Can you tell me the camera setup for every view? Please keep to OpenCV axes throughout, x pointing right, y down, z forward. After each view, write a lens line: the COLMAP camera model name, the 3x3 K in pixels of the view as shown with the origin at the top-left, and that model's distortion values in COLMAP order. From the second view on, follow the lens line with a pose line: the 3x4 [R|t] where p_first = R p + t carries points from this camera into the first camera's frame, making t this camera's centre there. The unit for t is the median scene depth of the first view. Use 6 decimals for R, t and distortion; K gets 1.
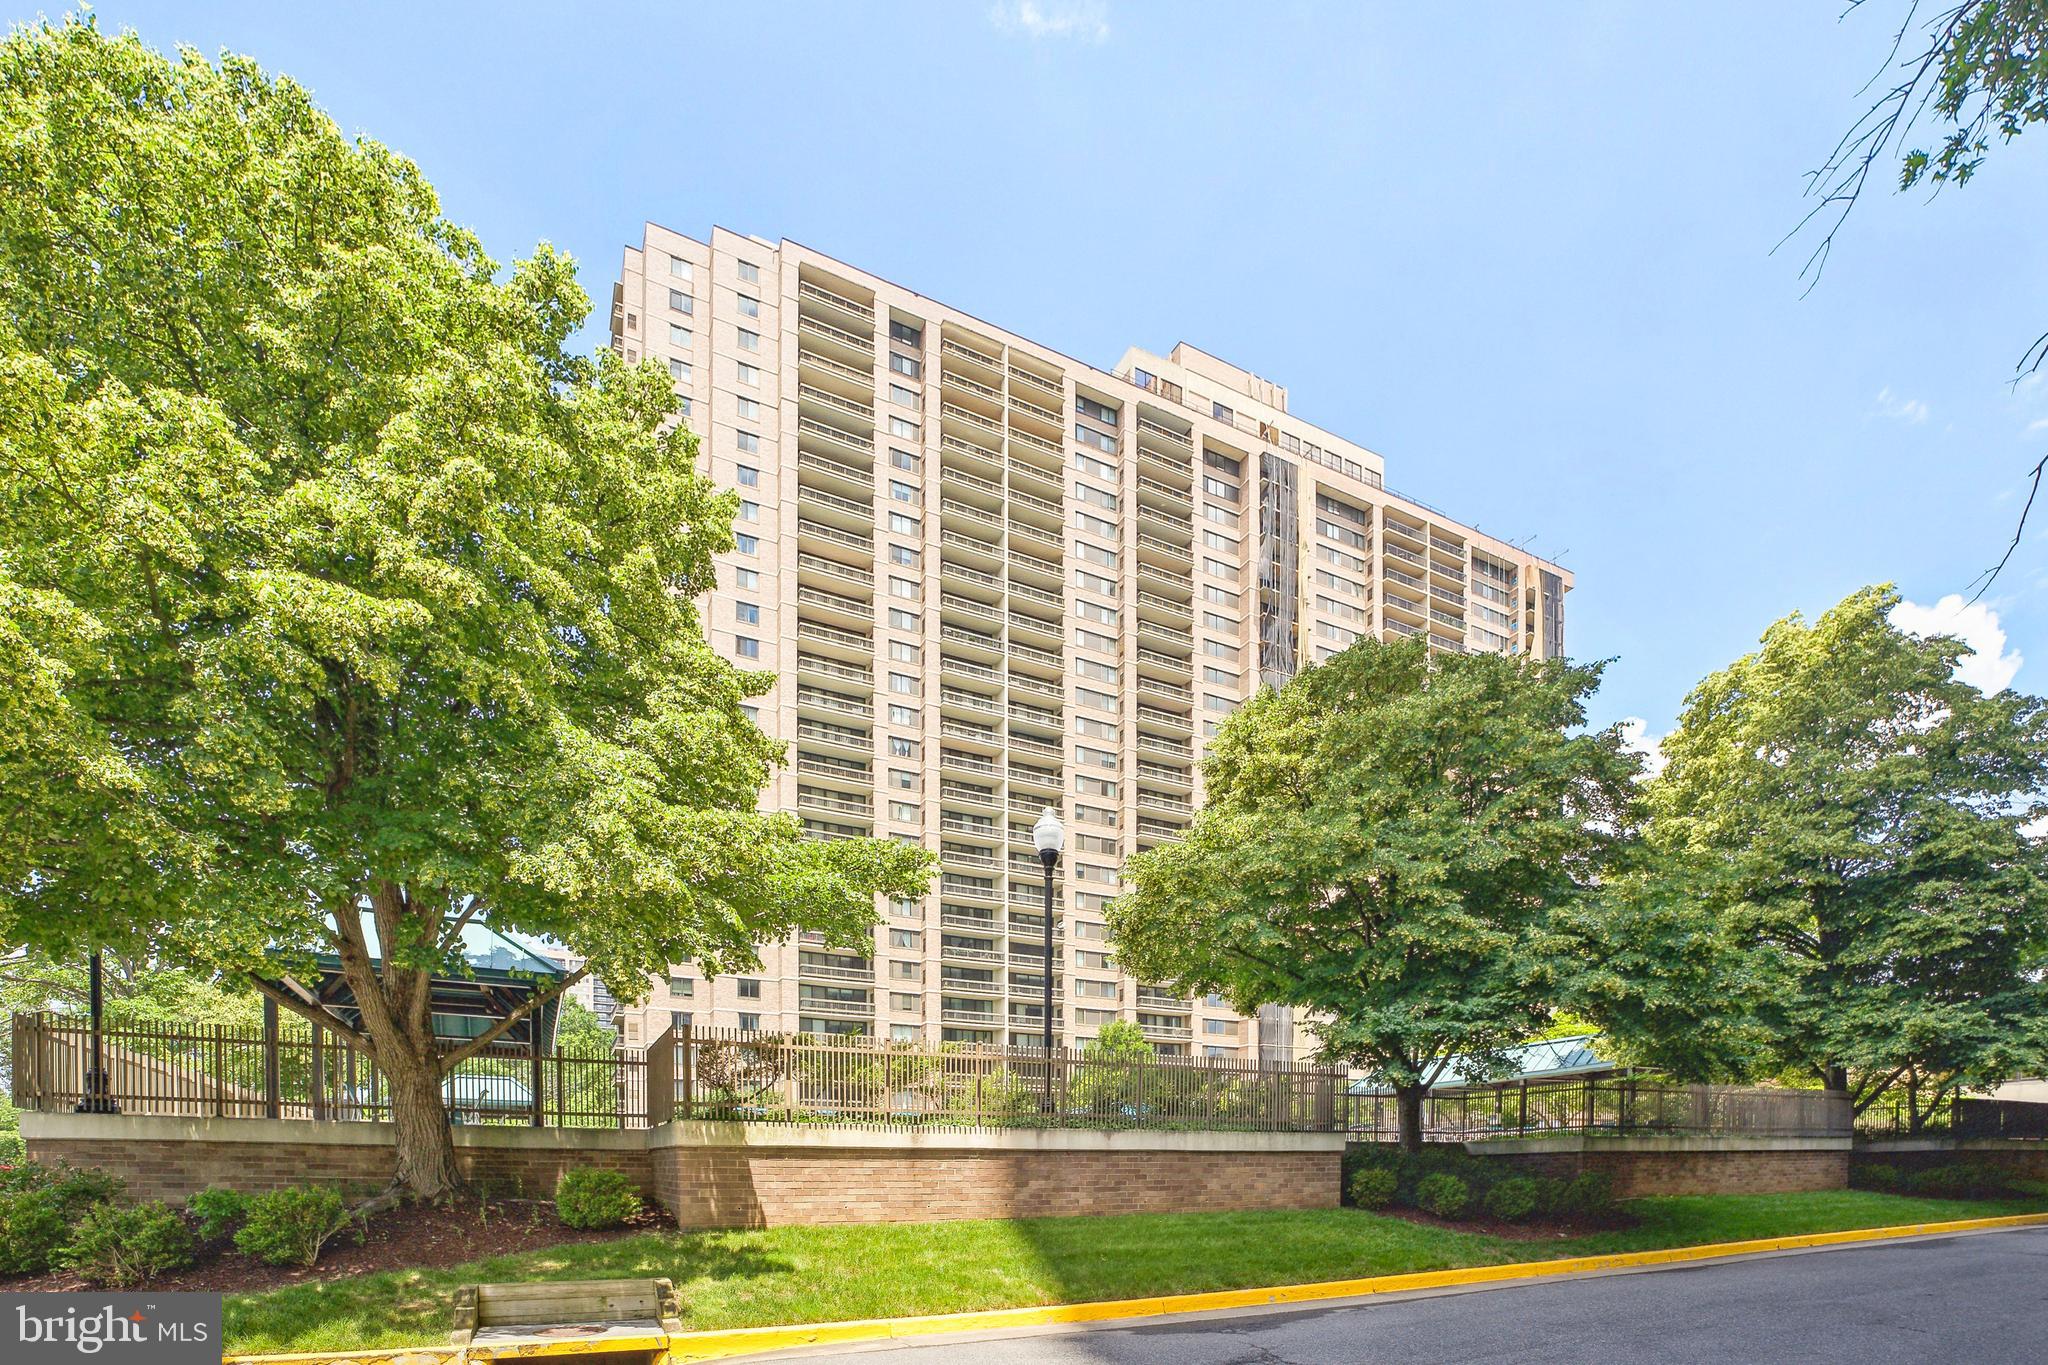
lens RADIAL K [[804.4, 0, 1034.1], [0, 804.4, 673.7], [0, 0, 1]] dist [-0.018656, 0.008331]
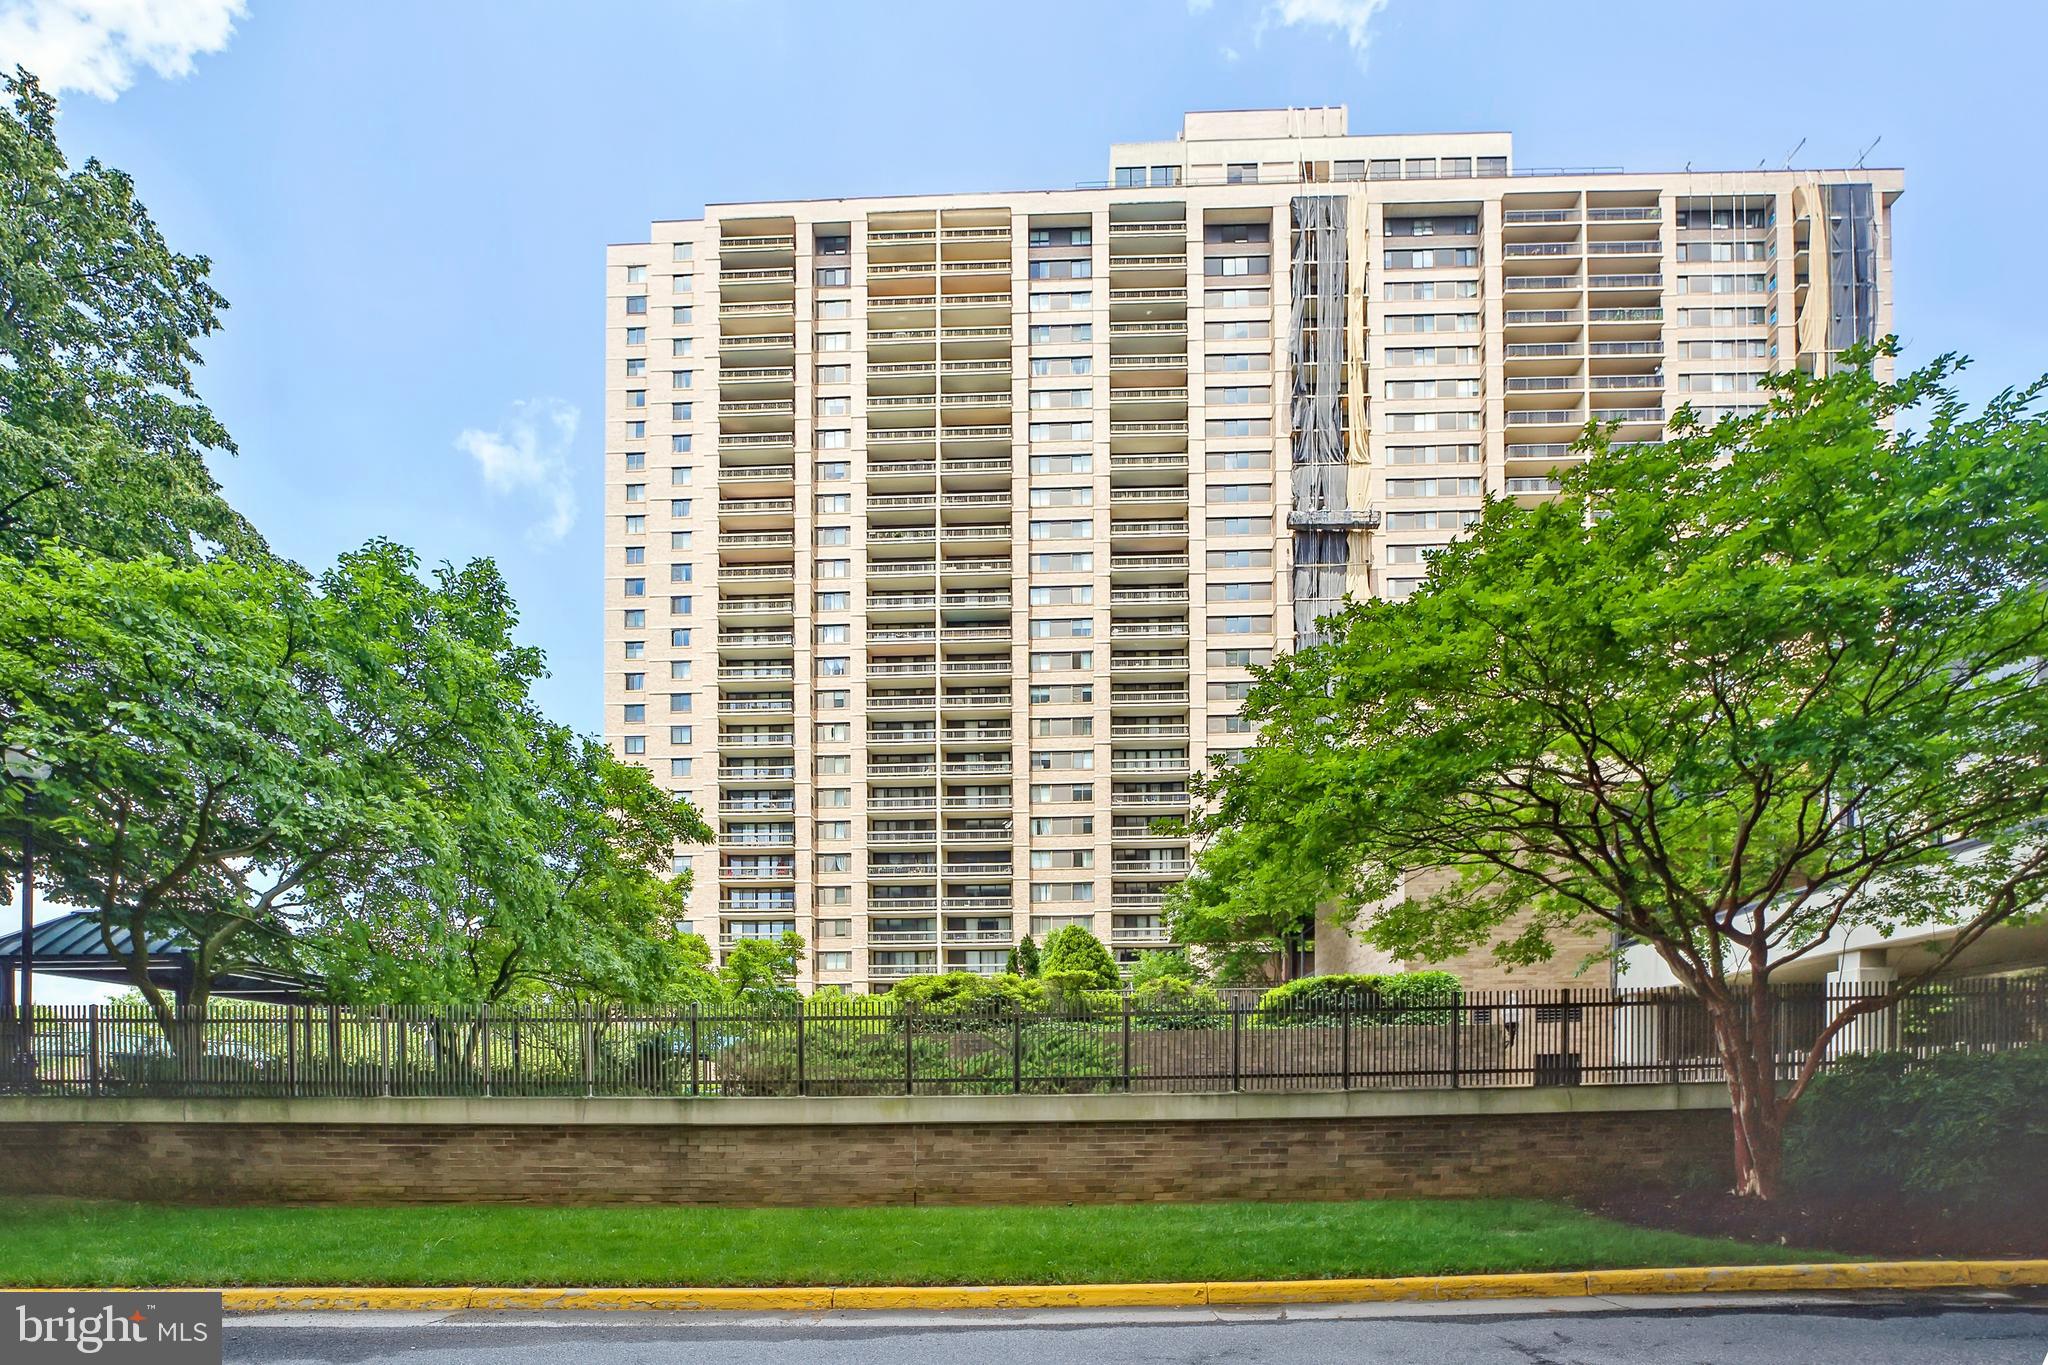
lens RADIAL K [[838.3, 0, 1023.9], [0, 838.3, 622.8], [0, 0, 1]] dist [-0.016552, 0.000017]
pose [[0.886902, -0.237319, -0.396338, 0.323223], [0.252789, 0.967426, -0.013598, 0.082401], [0.386655, -0.088130, 0.918004, 0.133925]]
